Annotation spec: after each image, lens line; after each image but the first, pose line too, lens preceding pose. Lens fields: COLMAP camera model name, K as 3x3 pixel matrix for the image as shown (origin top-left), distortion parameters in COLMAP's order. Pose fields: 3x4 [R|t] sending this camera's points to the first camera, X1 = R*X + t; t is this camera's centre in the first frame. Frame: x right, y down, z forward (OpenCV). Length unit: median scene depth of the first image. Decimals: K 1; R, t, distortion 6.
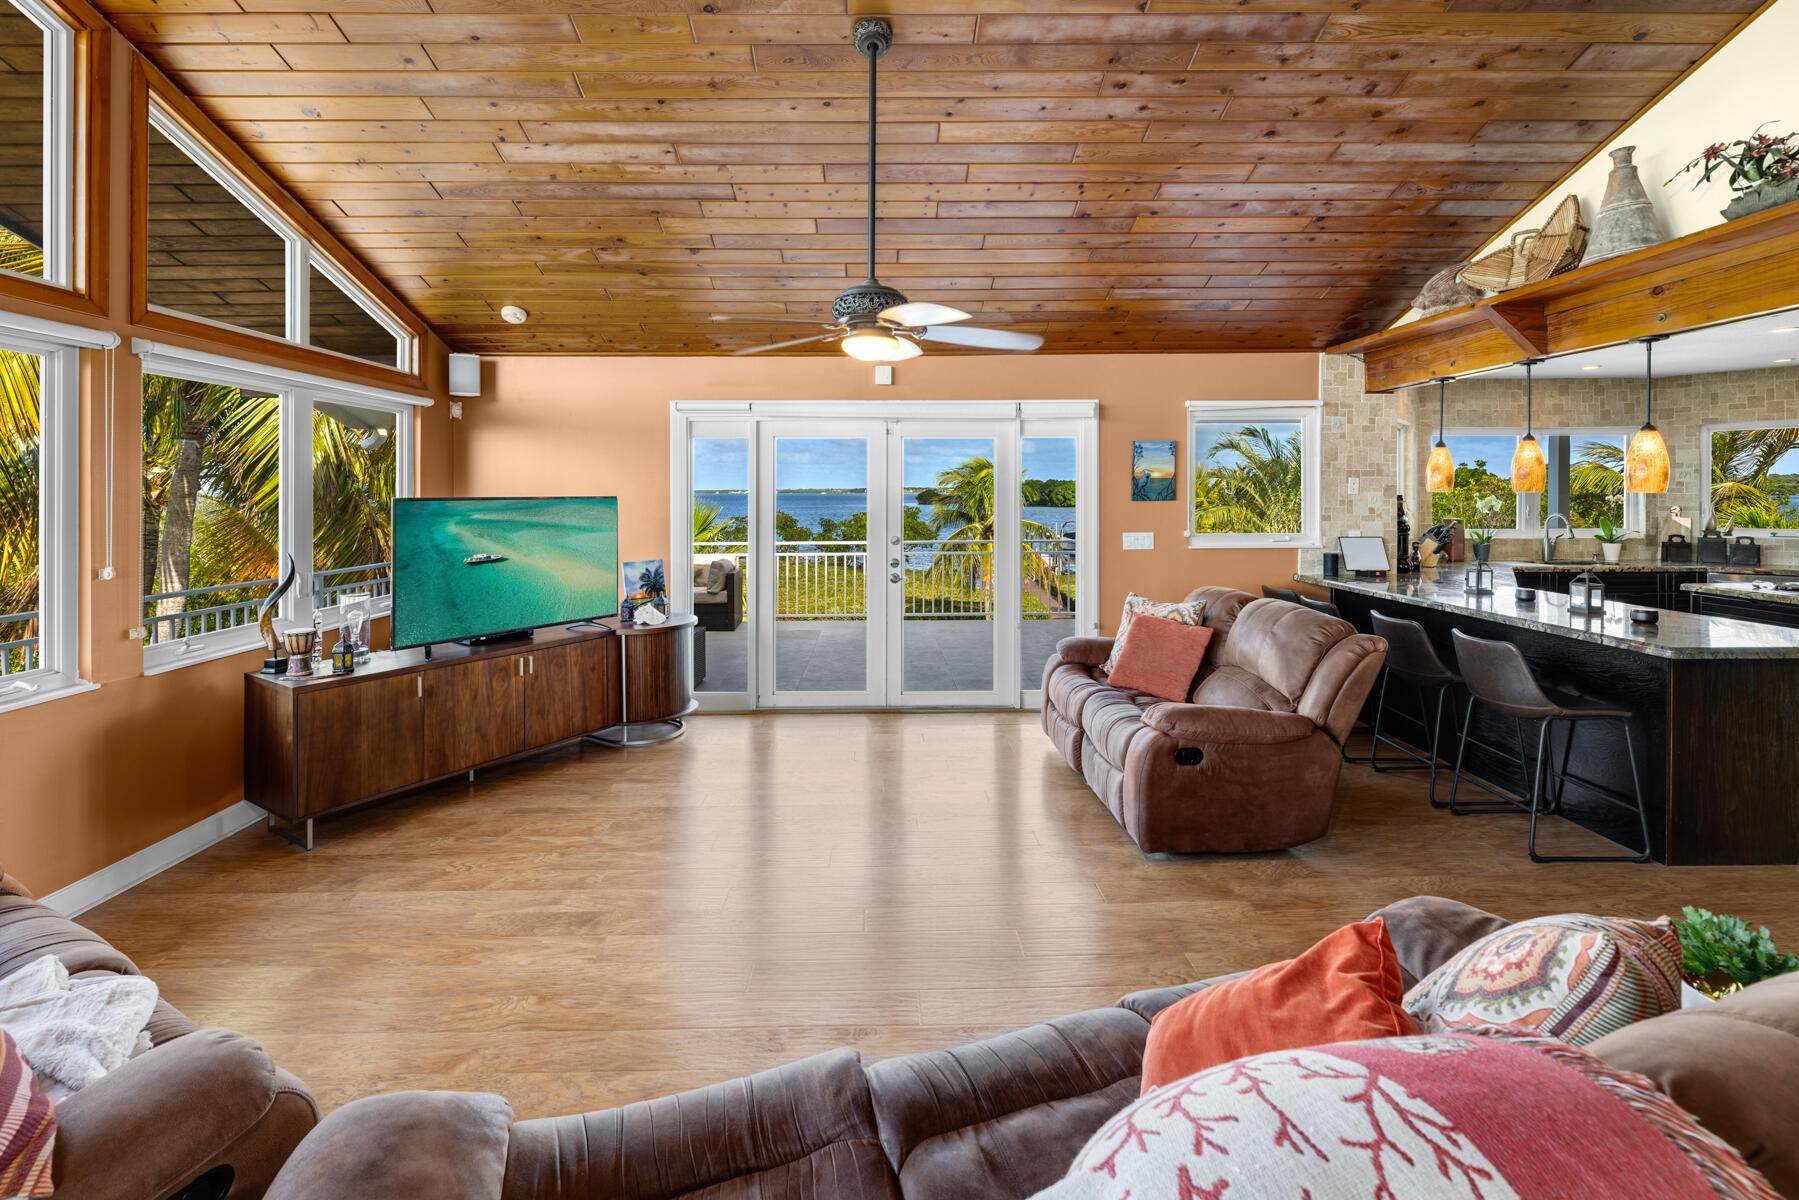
lens RADIAL K [[793.0, 0, 890.6], [0, 793.0, 491.1], [0, 0, 1]] dist [-0.000313, -0.000193]
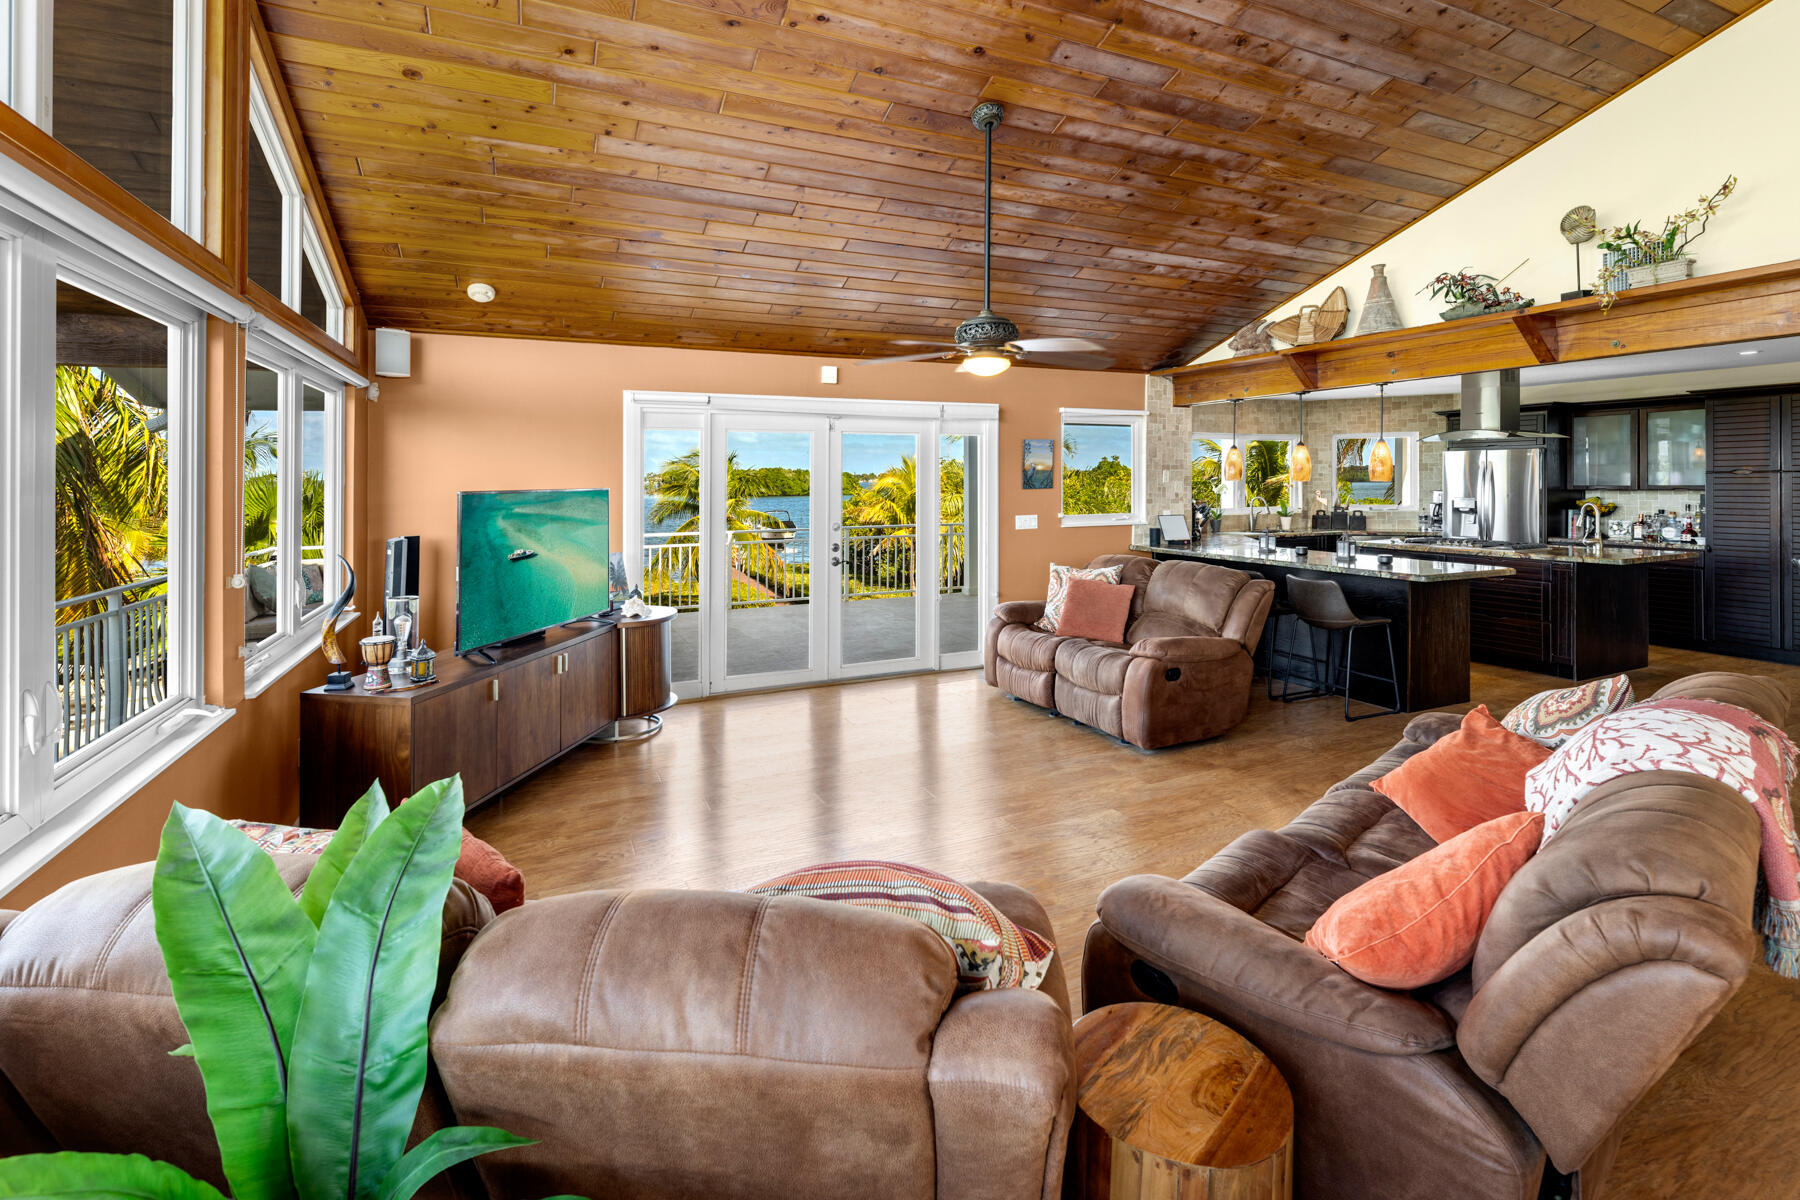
lens RADIAL K [[814.6, 0, 897.1], [0, 814.6, 471.6], [0, 0, 1]] dist [-0.001747, -0.000009]
pose [[0.913523, 0.001583, 0.406784, -0.422540], [0.003042, 0.999938, -0.010722, -0.001818], [-0.406776, 0.011032, 0.913461, -0.063573]]
